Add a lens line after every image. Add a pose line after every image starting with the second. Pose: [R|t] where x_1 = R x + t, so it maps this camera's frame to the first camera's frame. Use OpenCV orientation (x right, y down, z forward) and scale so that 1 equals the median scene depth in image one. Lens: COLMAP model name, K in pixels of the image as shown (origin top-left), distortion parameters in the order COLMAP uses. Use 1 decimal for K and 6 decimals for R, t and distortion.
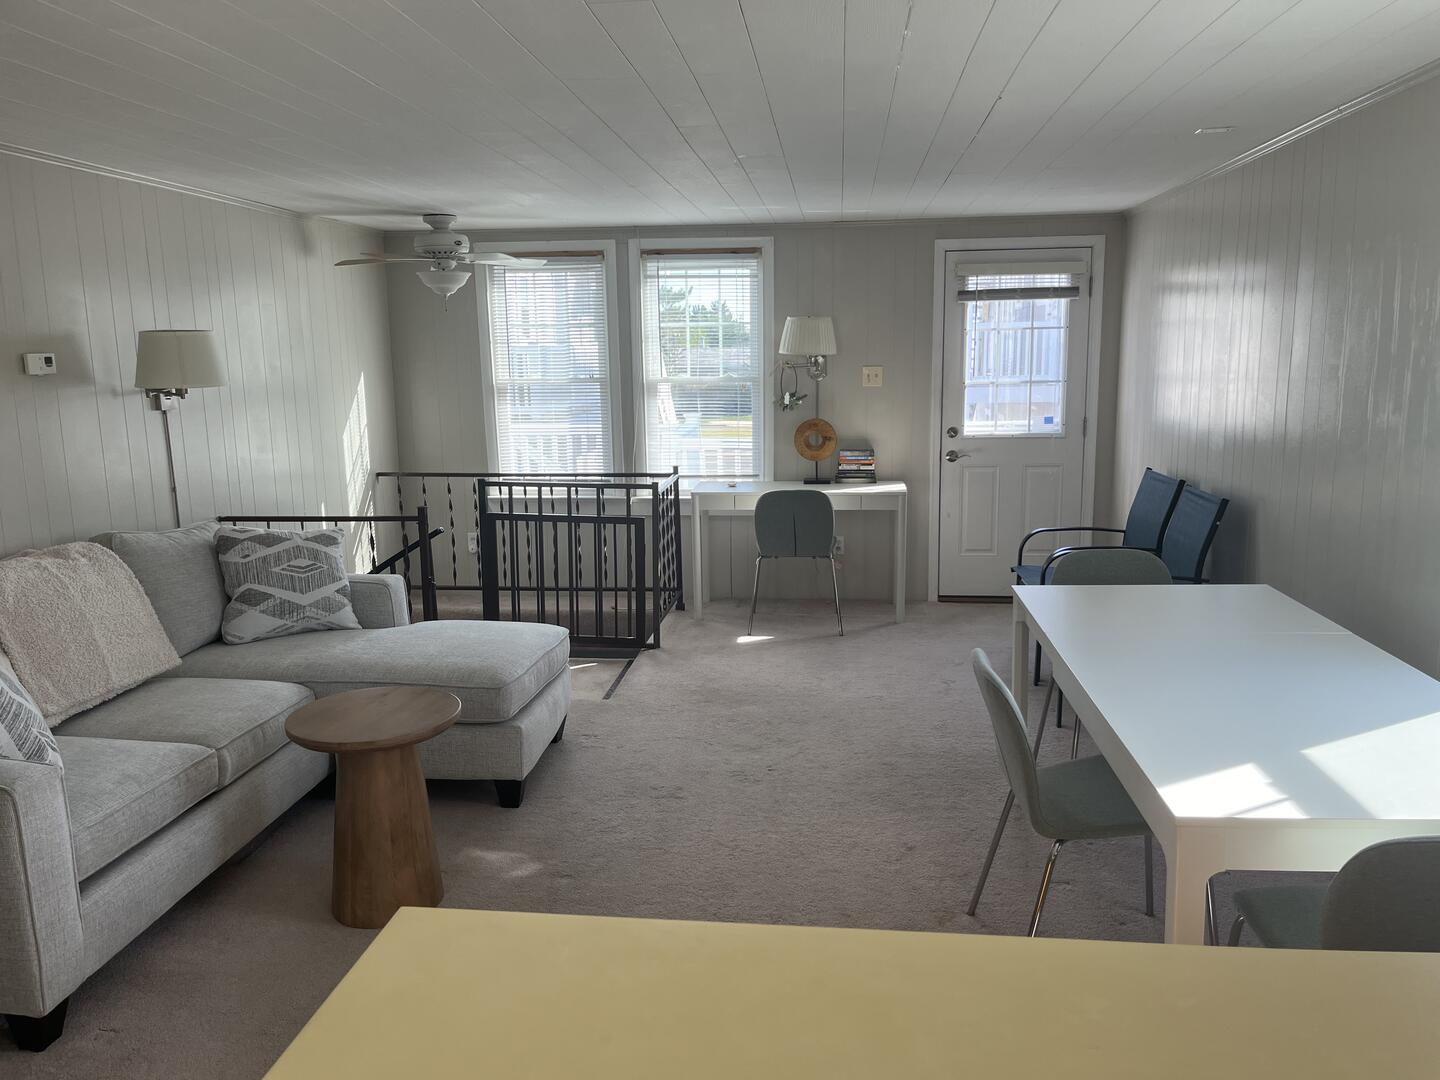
lens RADIAL K [[1082.9, 0, 720.0], [0, 1082.9, 540.0], [0, 0, 1]] dist [0.079241, -0.115832]
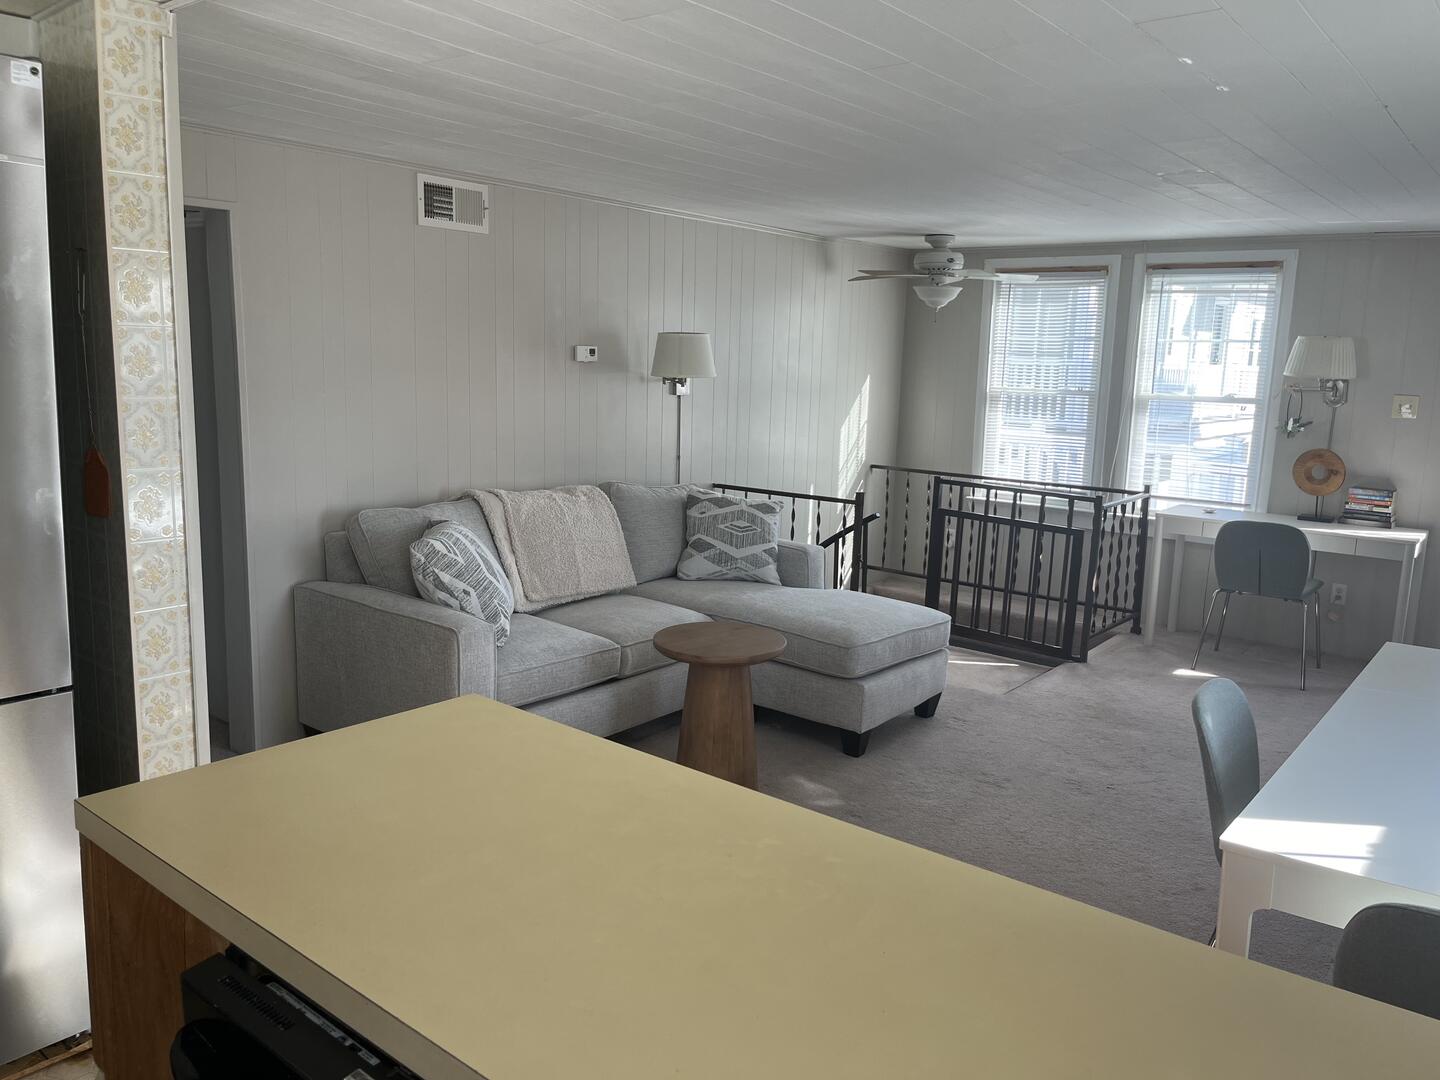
lens RADIAL K [[1097.5, 0, 722.9], [0, 1097.5, 531.4], [0, 0, 1]] dist [0.033612, -0.006115]
pose [[0.838978, 0.126428, -0.529275, 0.188269], [-0.136611, 0.990422, 0.020035, 0.005577], [0.526739, 0.055496, 0.848214, -0.040499]]
